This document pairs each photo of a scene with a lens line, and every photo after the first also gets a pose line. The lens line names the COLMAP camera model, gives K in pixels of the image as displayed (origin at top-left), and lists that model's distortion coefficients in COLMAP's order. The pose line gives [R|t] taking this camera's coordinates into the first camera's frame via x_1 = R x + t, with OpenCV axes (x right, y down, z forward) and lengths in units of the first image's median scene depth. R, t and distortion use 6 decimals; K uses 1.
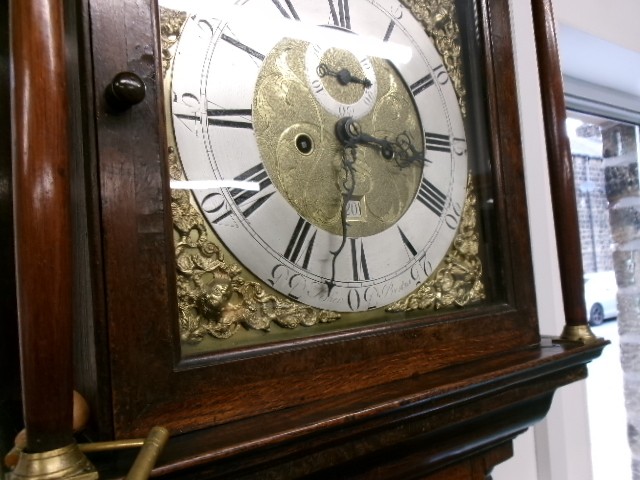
lens RADIAL K [[522.0, 0, 323.3], [0, 522.0, 243.8], [0, 0, 1]] dist [-0.009462, 0.016169]
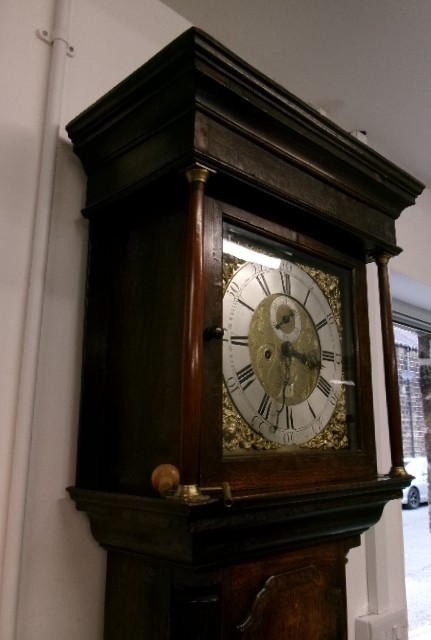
lens RADIAL K [[524.6, 0, 233.6], [0, 524.6, 320.6], [0, 0, 1]] dist [0.010555, -0.022631]
pose [[0.984687, 0.106067, 0.138349, -0.396852], [-0.080874, 0.980979, -0.176464, 0.035438], [-0.154435, 0.162573, 0.974536, -0.802945]]
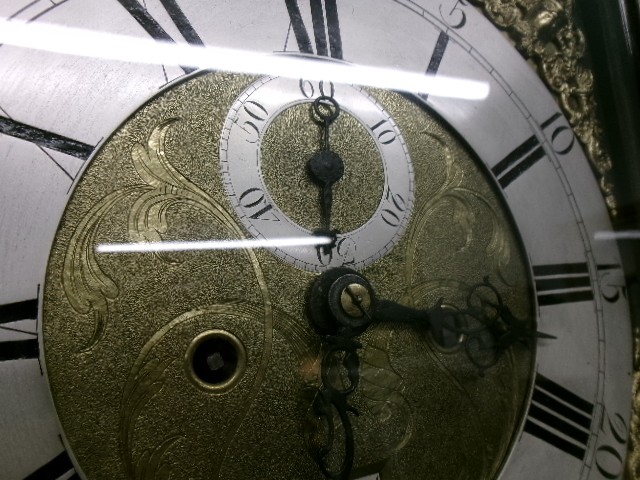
lens RADIAL K [[522.0, 0, 332.3], [0, 522.0, 242.6], [0, 0, 1]] dist [-0.009462, 0.016169]
pose [[0.987786, -0.050792, -0.147309, 0.097099], [0.039469, 0.996109, -0.078797, -0.216895], [0.150738, 0.072021, 0.985947, 0.561142]]
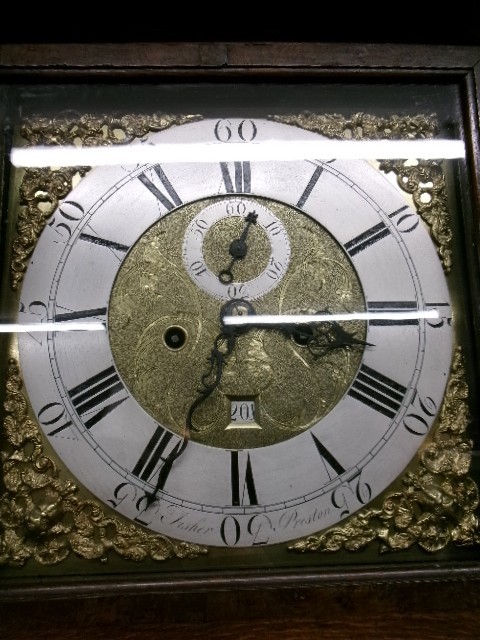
lens RADIAL K [[522.0, 0, 237.2], [0, 522.0, 318.6], [0, 0, 1]] dist [-0.009462, 0.016169]
pose [[0.838337, -0.041424, -0.543576, 0.465554], [-0.003831, 0.996636, -0.081860, -0.136149], [0.545138, 0.070709, 0.835359, 0.294102]]
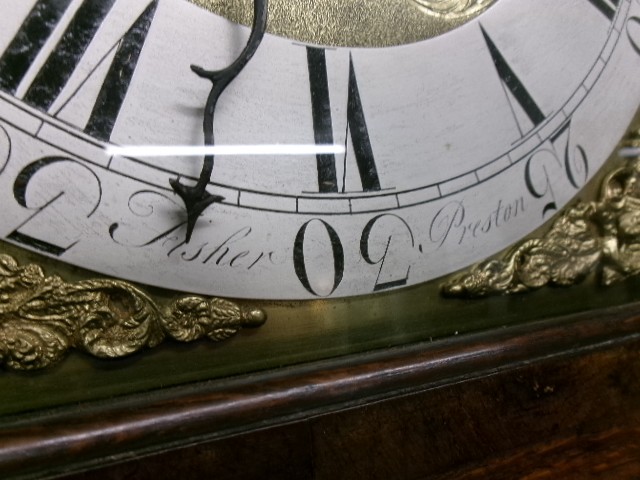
lens RADIAL K [[522.0, 0, 329.7], [0, 522.0, 240.3], [0, 0, 1]] dist [-0.009462, 0.016169]
pose [[0.984170, -0.015573, -0.176539, 0.104854], [0.024621, 0.998487, 0.049176, 0.076436], [0.175506, -0.052744, 0.983064, 0.656979]]
